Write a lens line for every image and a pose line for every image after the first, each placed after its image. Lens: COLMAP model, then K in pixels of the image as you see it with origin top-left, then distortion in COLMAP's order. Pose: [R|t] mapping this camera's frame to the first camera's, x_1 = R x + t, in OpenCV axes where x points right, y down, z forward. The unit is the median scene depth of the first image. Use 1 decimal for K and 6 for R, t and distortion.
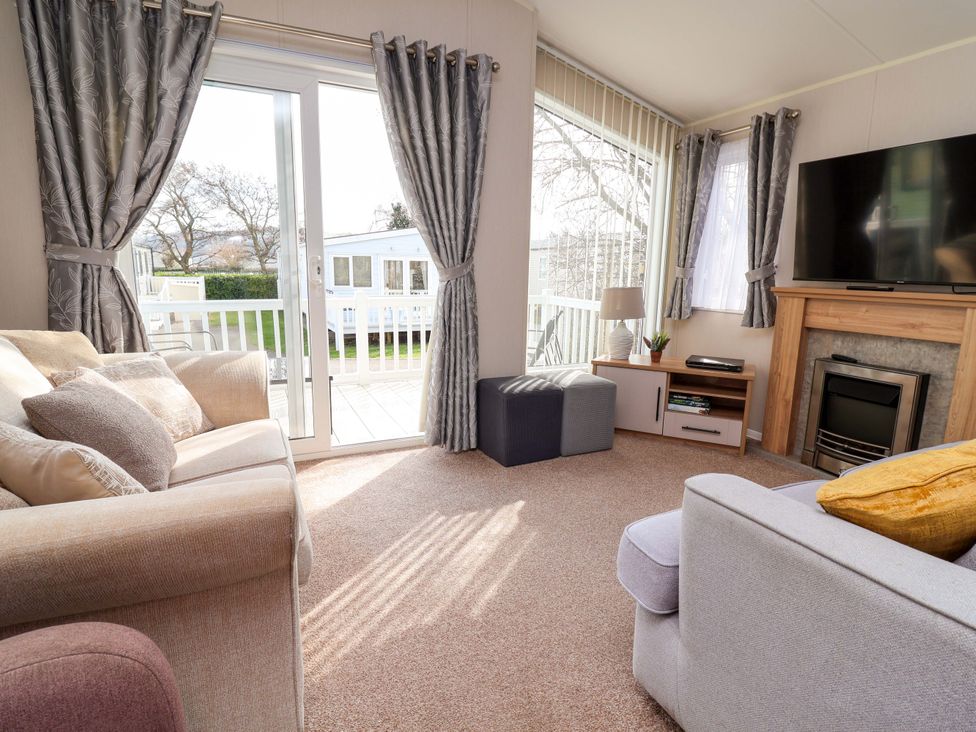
lens RADIAL K [[510.2, 0, 487.1], [0, 510.2, 364.0], [0, 0, 1]] dist [0.001224, -0.013964]
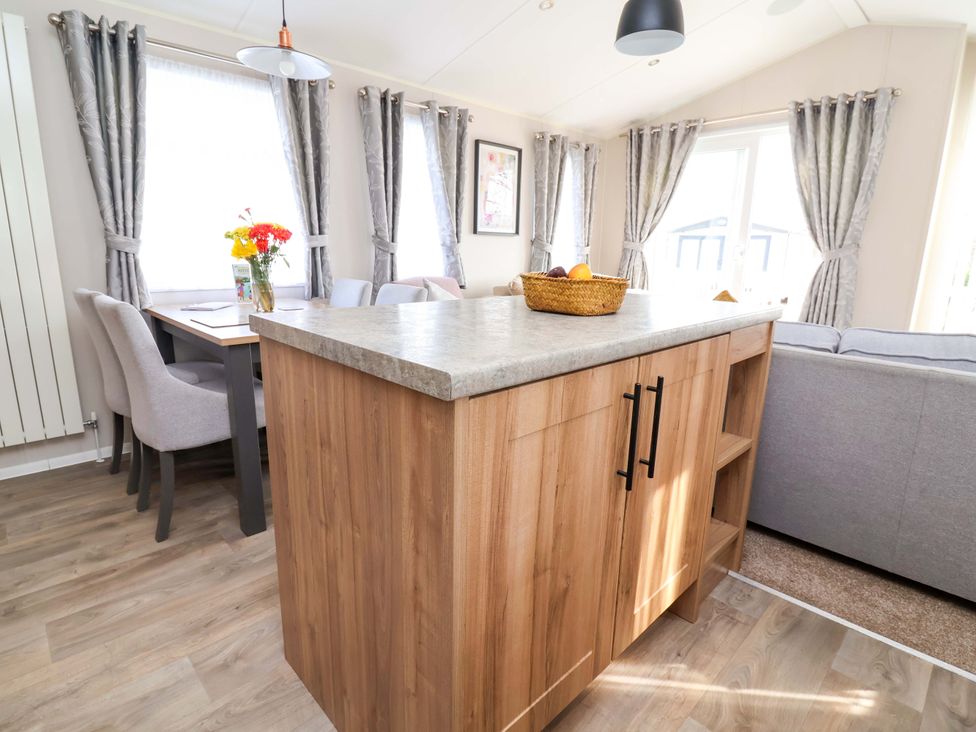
lens RADIAL K [[510.2, 0, 484.8], [0, 510.2, 364.3], [0, 0, 1]] dist [0.001224, -0.013964]
pose [[0.333992, 0.200736, -0.920953, 0.853381], [-0.187593, 0.971670, 0.143759, 0.071047], [0.923720, 0.124750, 0.362187, -0.272820]]
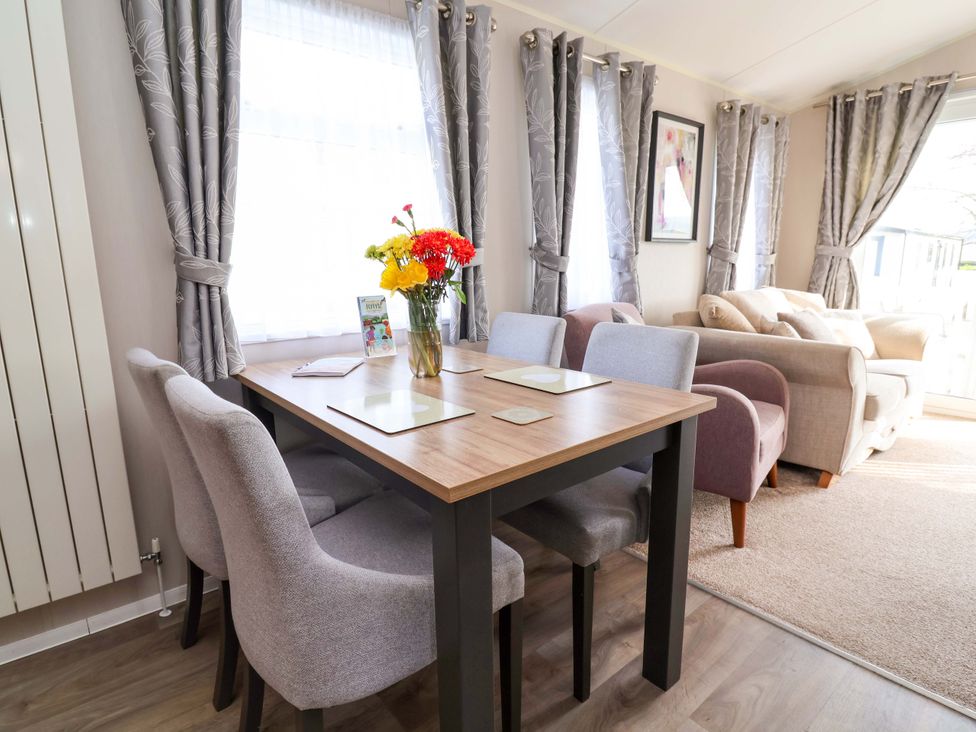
lens RADIAL K [[537.8, 0, 490.3], [0, 537.8, 368.2], [0, 0, 1]] dist [-0.008021, -0.005529]
pose [[0.264652, 0.171926, -0.948895, 0.478378], [-0.162641, 0.977842, 0.131810, 0.086243], [0.950530, 0.119445, 0.286750, -0.403178]]
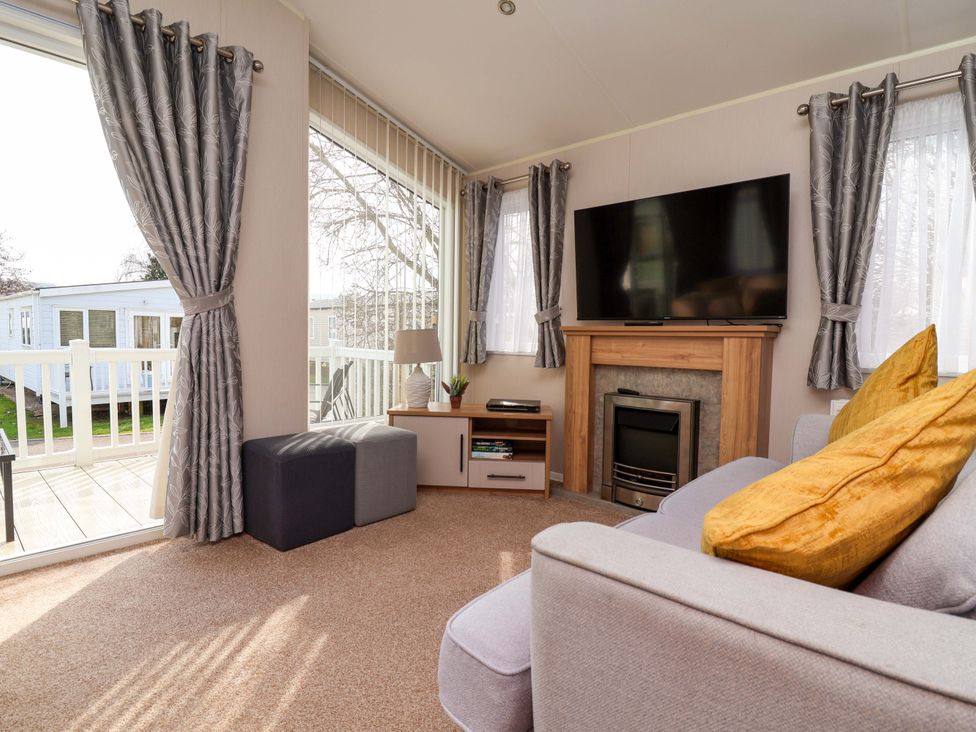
lens RADIAL K [[510.2, 0, 486.9], [0, 510.2, 364.2], [0, 0, 1]] dist [0.001224, -0.013964]
pose [[0.921549, -0.022289, 0.387621, 0.026039], [0.069005, 0.991859, -0.107023, 0.022075], [-0.382080, 0.125375, 0.915585, 0.128153]]
